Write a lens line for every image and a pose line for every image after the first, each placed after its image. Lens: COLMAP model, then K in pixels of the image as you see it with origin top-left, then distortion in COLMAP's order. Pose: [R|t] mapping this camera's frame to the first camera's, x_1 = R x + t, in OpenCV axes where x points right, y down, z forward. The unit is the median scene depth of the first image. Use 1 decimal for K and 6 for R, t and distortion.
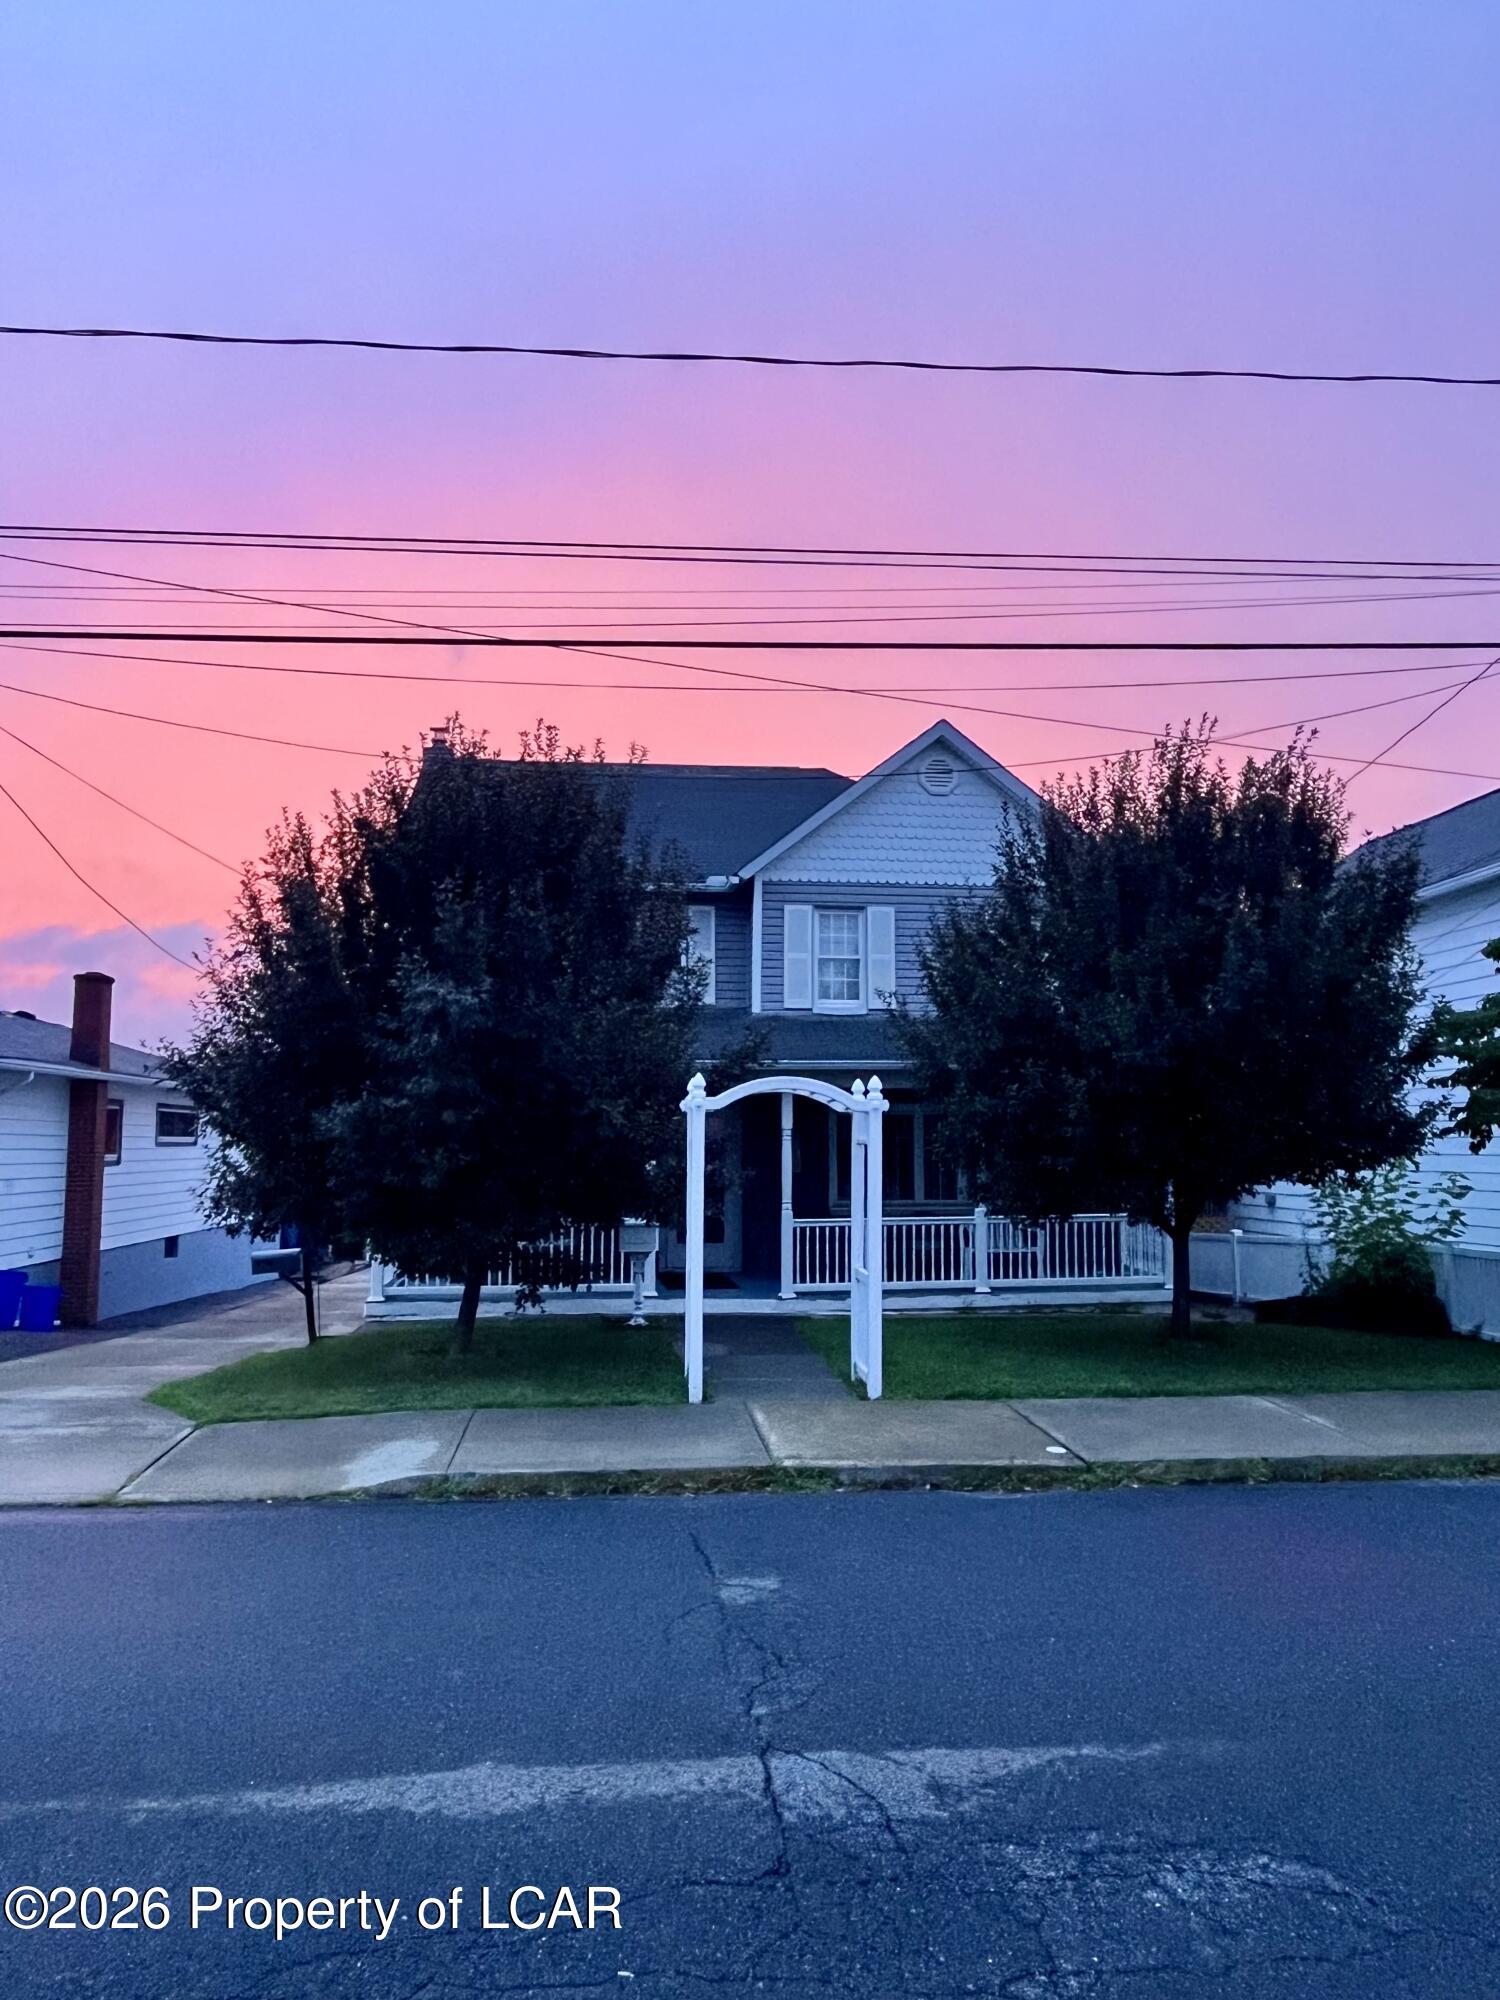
lens RADIAL K [[1383.5, 0, 744.7], [0, 1383.5, 988.9], [0, 0, 1]] dist [-0.002651, 0.002666]
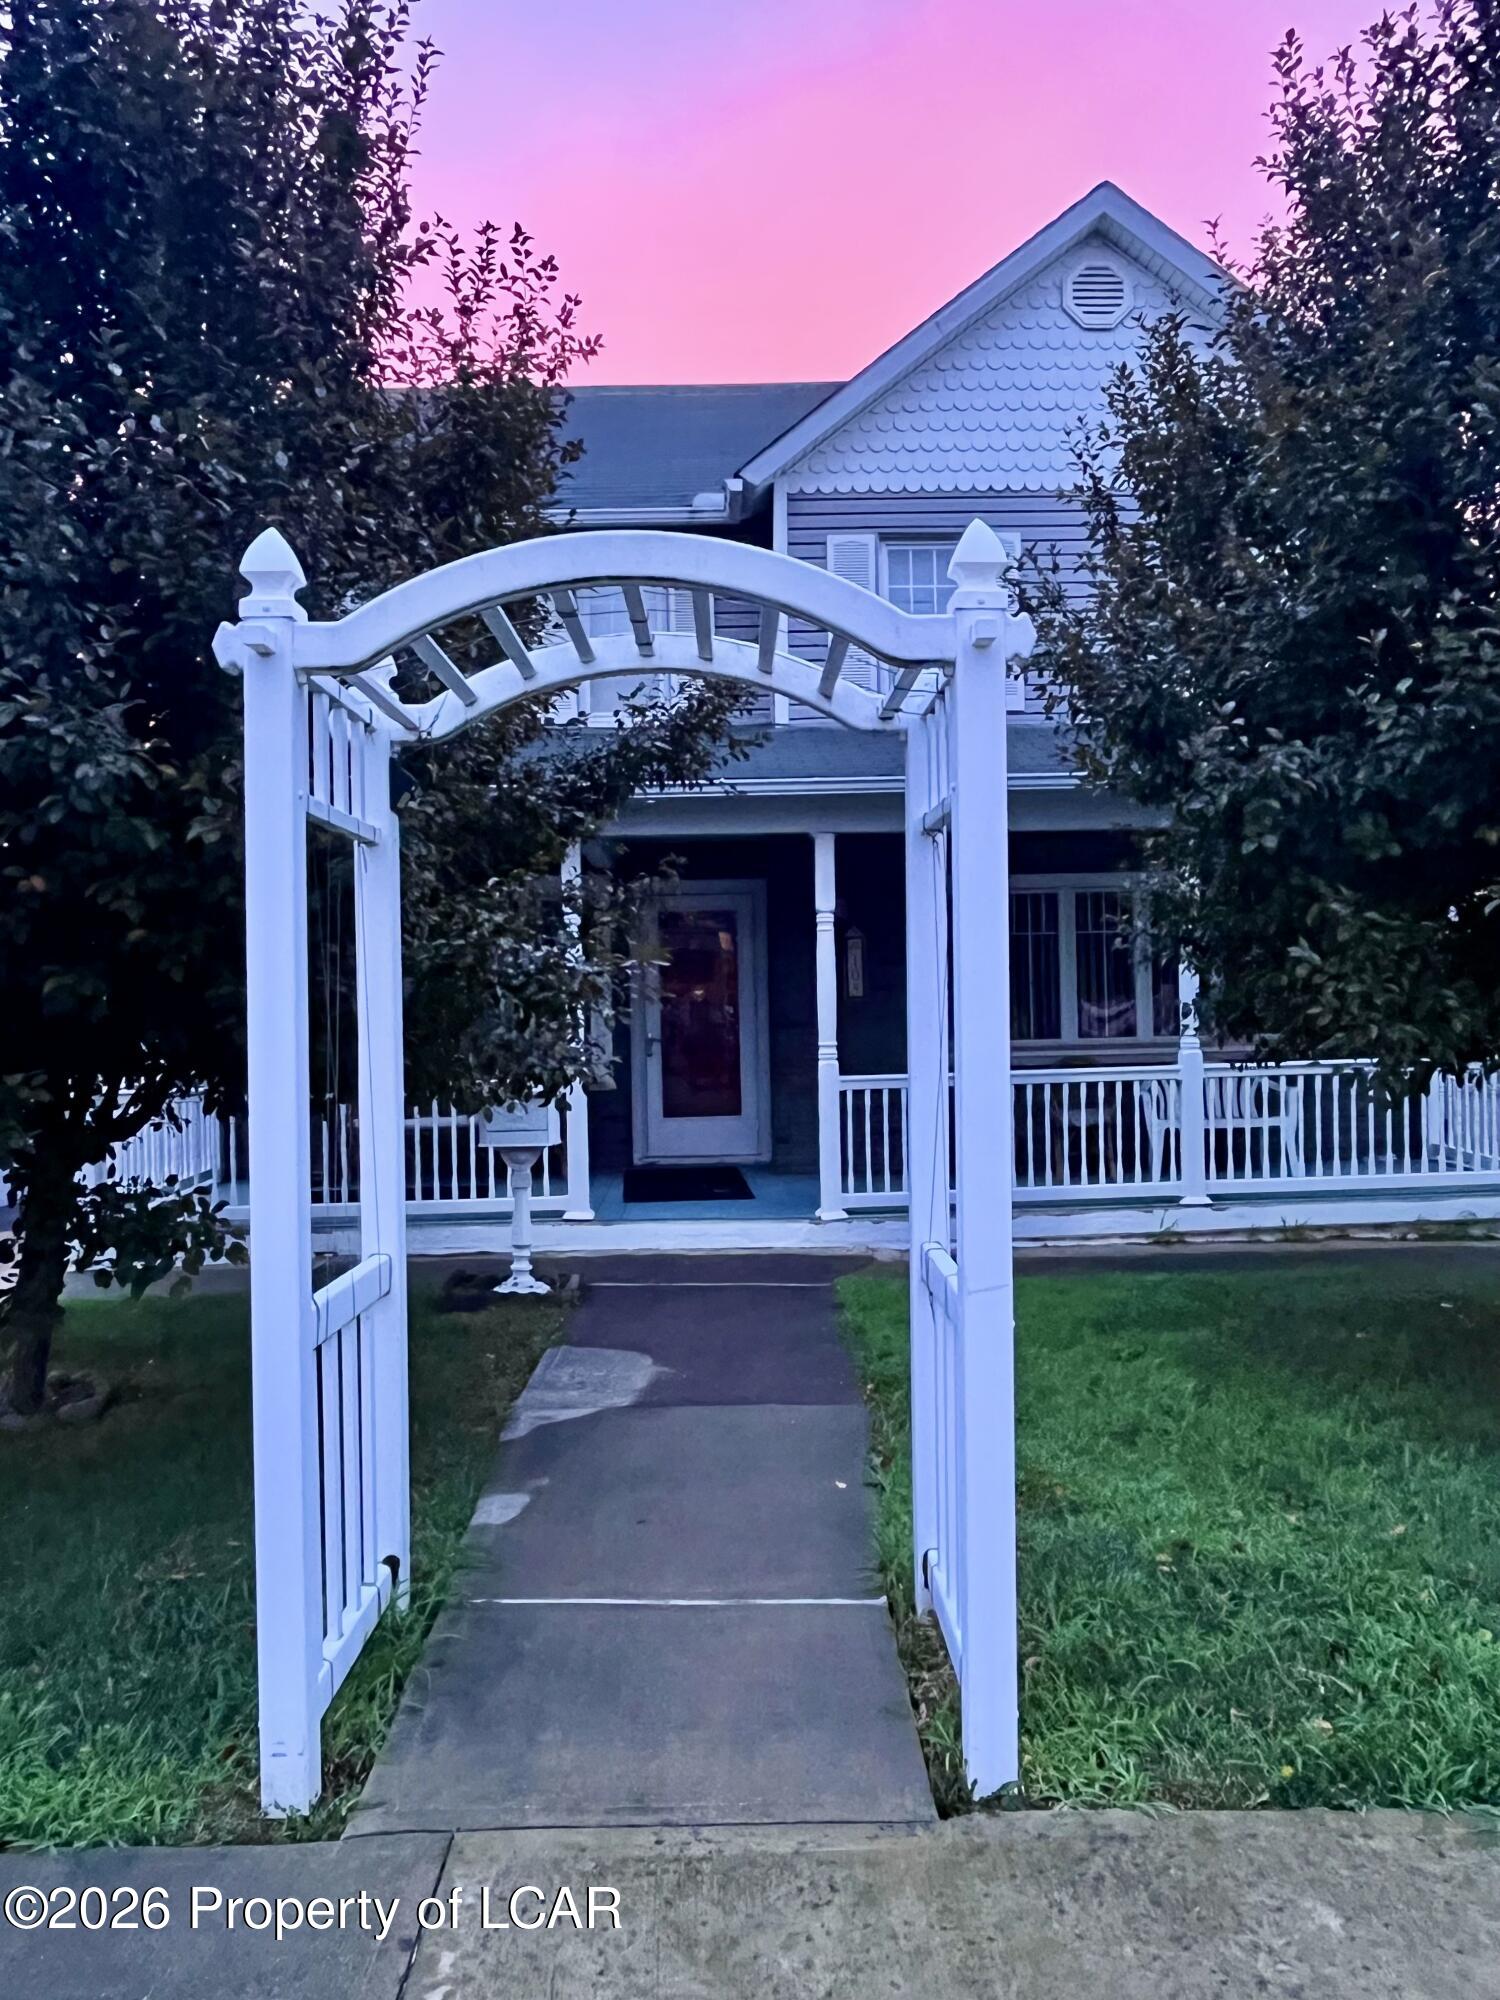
lens RADIAL K [[1383.5, 0, 744.7], [0, 1383.5, 988.9], [0, 0, 1]] dist [-0.002651, 0.002666]
pose [[0.996149, -0.021107, -0.085095, 0.044112], [0.029533, 0.994648, 0.099008, 0.076702], [0.082550, -0.101140, 0.991441, 0.456237]]
